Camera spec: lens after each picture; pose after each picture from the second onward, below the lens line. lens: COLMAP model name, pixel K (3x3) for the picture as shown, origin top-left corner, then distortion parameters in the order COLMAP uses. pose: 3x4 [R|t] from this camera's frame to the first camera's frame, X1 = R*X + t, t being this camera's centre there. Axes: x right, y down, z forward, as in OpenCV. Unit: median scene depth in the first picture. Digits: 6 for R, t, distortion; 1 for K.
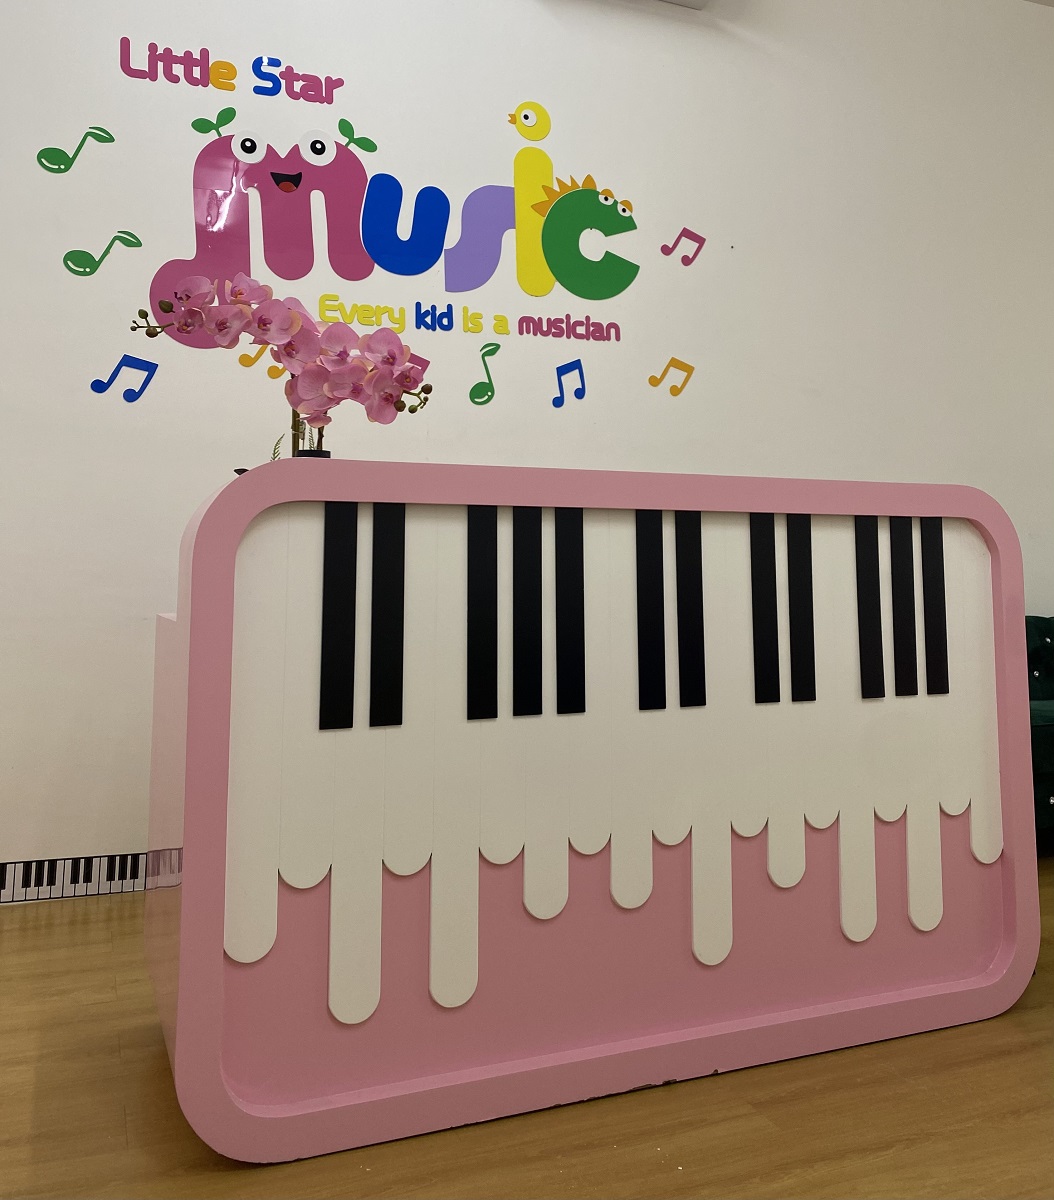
lens RADIAL K [[1105.6, 0, 527.7], [0, 1105.6, 503.7], [0, 0, 1]] dist [-0.009181, 0.000000]
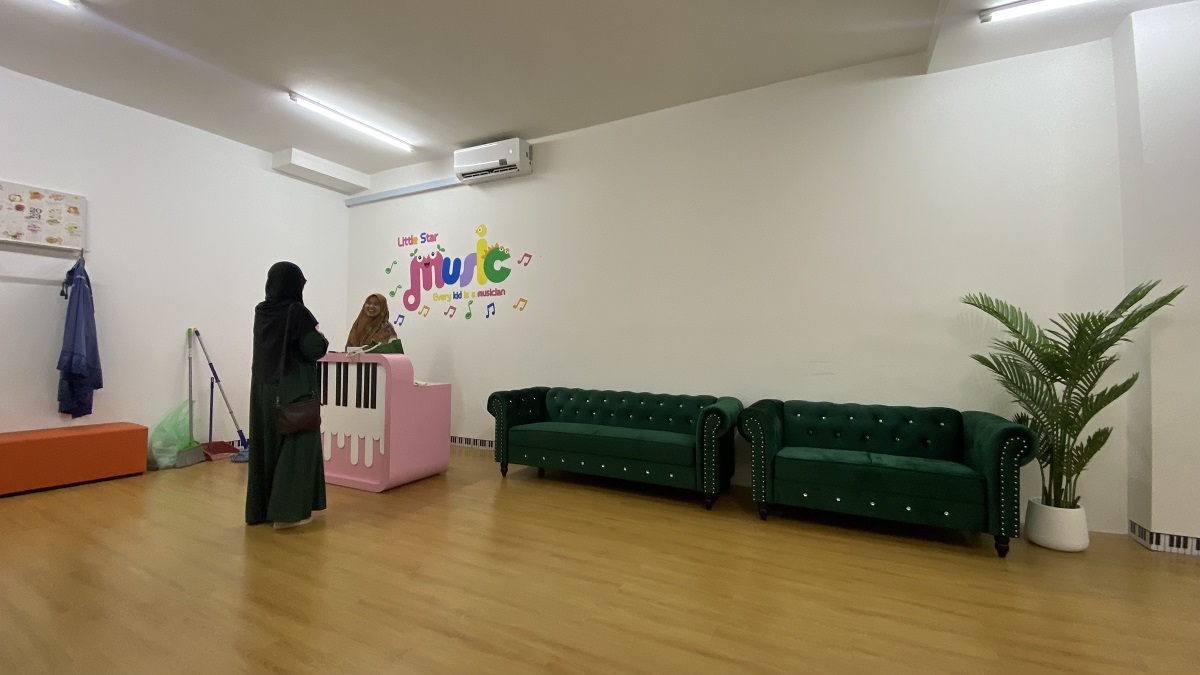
lens RADIAL K [[492.3, 0, 601.5], [0, 492.3, 338.6], [0, 0, 1]] dist [0.000625, -0.000009]
pose [[0.658015, -0.008151, -0.752960, 1.378610], [0.045330, 0.998557, 0.028804, -0.054155], [0.751639, -0.053085, 0.657435, 0.299711]]
